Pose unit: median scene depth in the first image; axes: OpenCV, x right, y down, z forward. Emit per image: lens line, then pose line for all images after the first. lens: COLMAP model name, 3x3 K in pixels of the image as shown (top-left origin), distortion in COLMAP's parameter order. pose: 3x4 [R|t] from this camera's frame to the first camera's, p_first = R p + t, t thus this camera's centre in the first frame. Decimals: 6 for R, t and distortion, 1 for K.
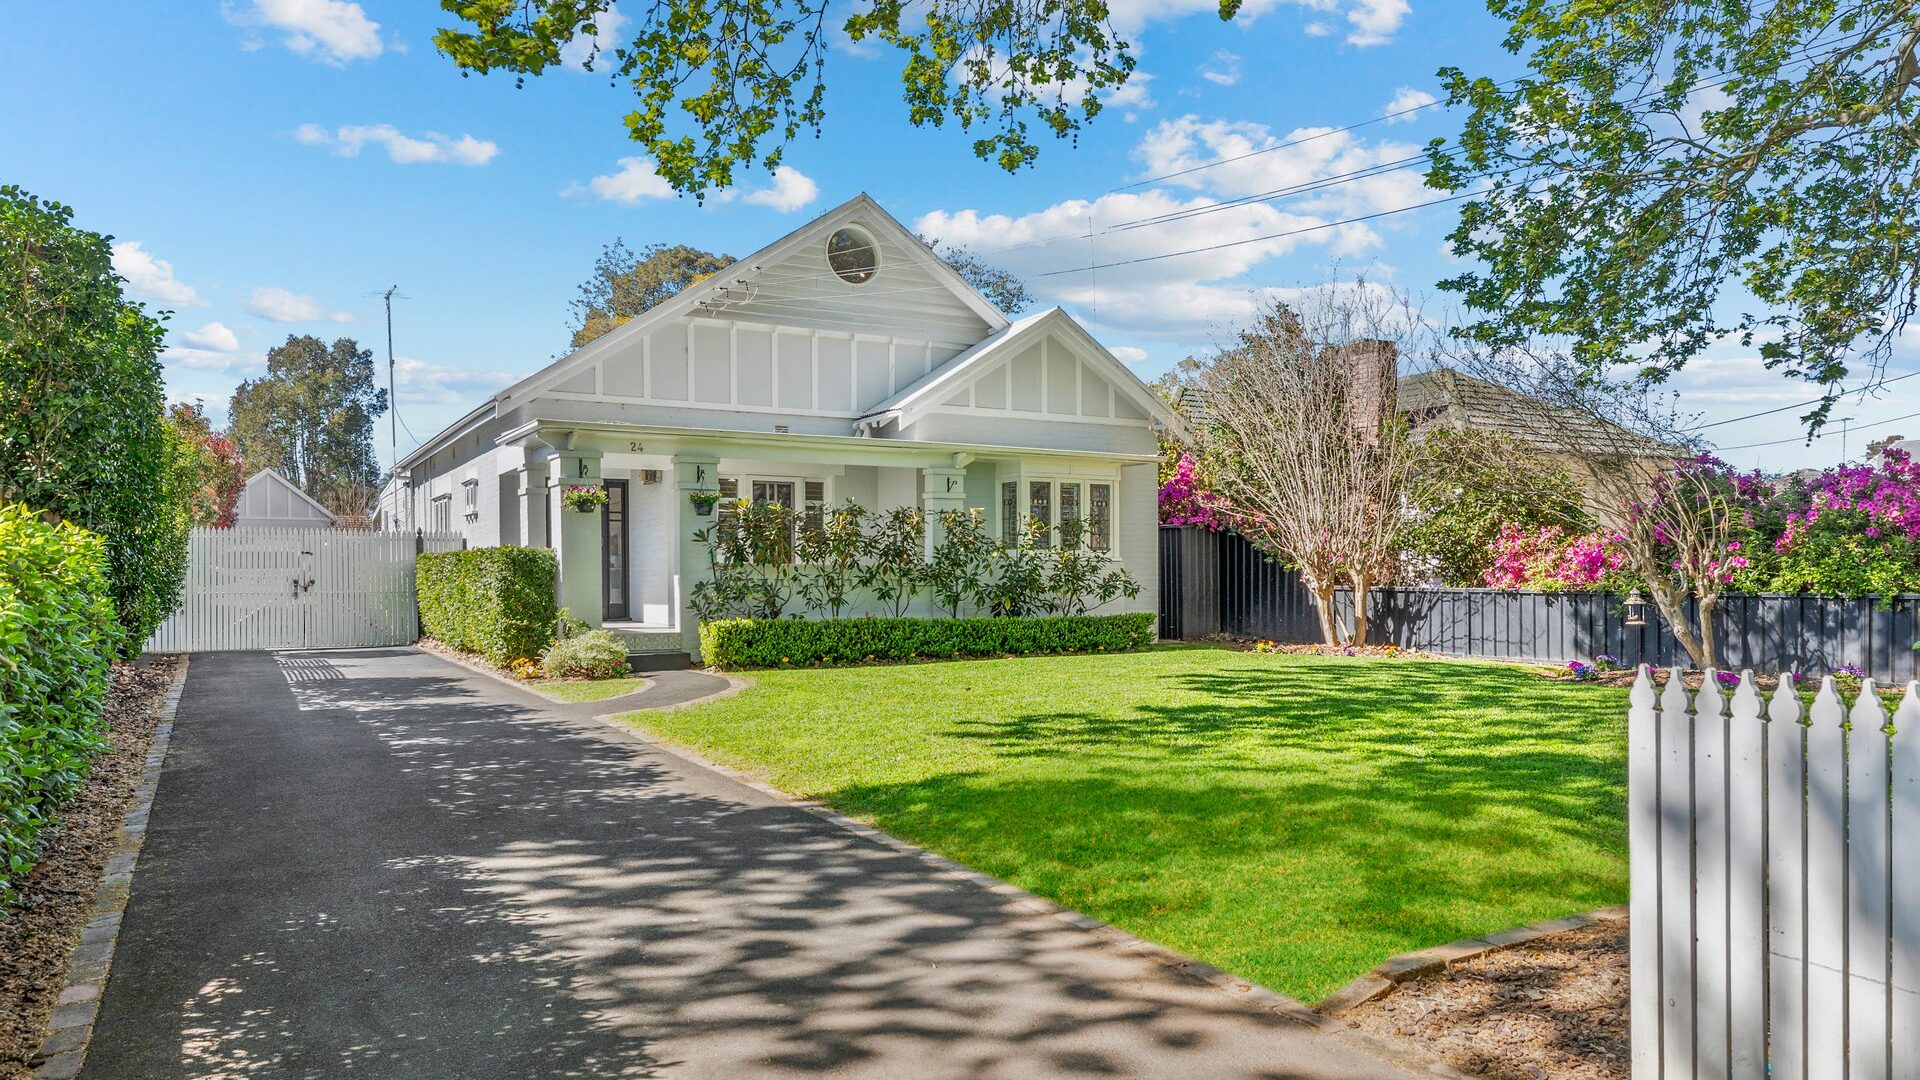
lens RADIAL K [[1271.3, 0, 960.0], [0, 1271.3, 540.0], [0, 0, 1]] dist [0.015177, 0.001280]
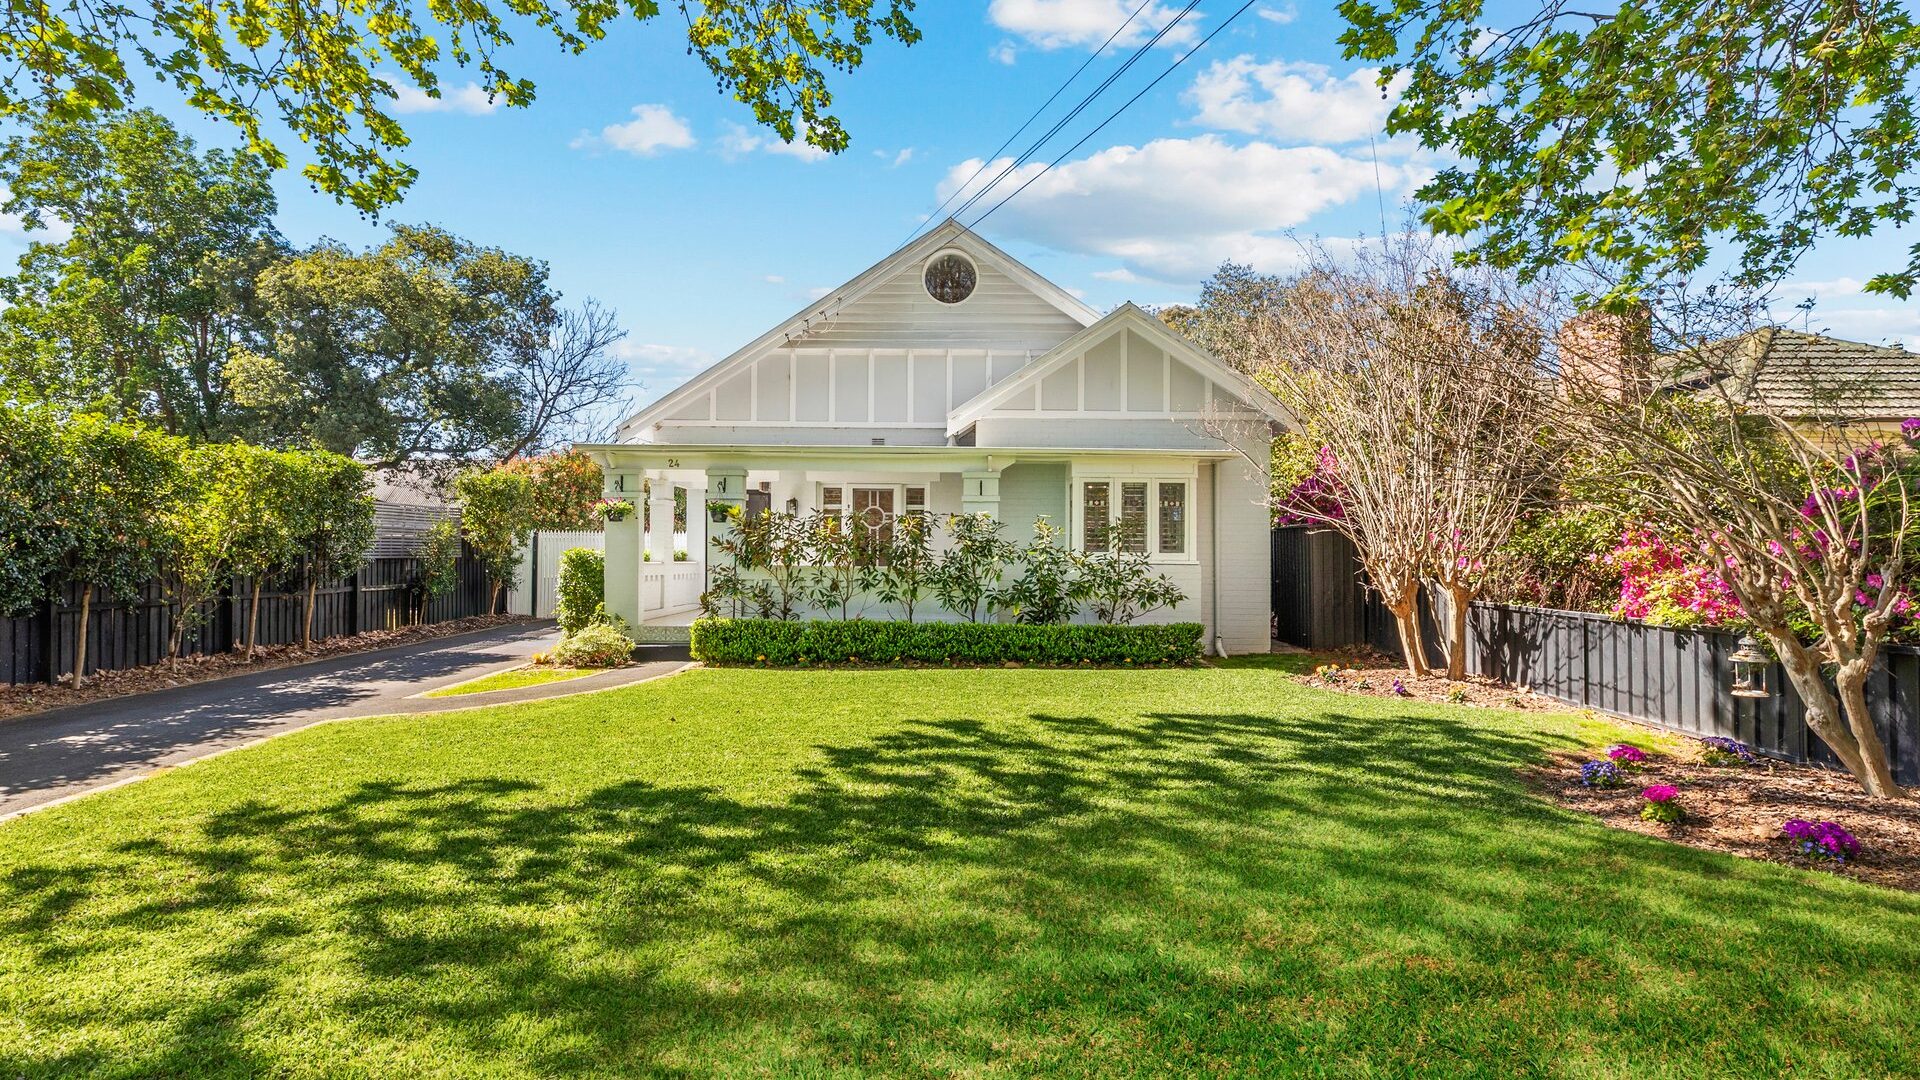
lens RADIAL K [[945.3, 0, 900.5], [0, 945.3, 508.1], [0, 0, 1]] dist [-0.000456, 0.000122]
pose [[0.873628, -0.015915, -0.486335, 0.316300], [0.004430, 0.999684, -0.024755, -0.010001], [0.486575, 0.019472, 0.873422, 0.333102]]
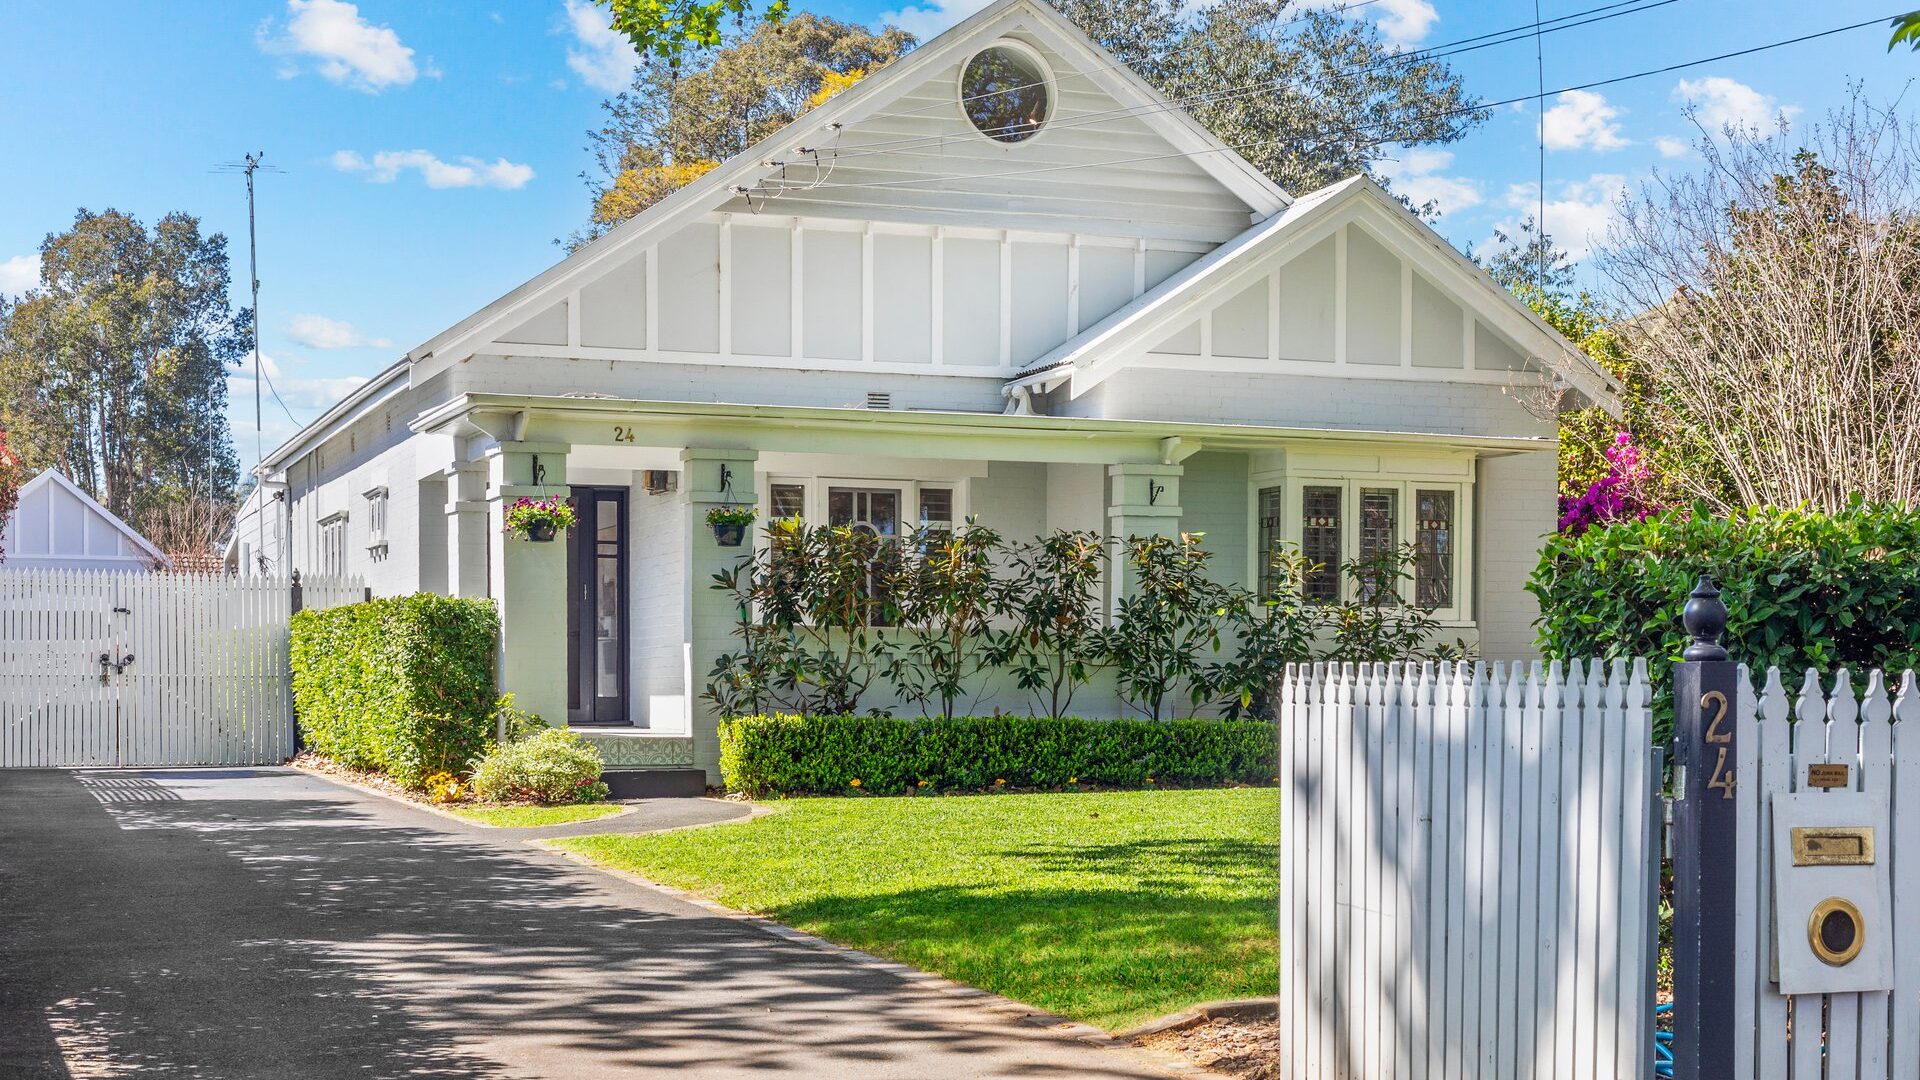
lens RADIAL K [[2627.6, 0, 913.3], [0, 2627.6, 600.7], [0, 0, 1]] dist [-0.001003, 0.030881]
pose [[0.984561, 0.001730, -0.175035, 0.099129], [-0.001928, 0.999998, -0.000963, 0.007575], [0.175033, 0.001286, 0.984562, -0.210317]]
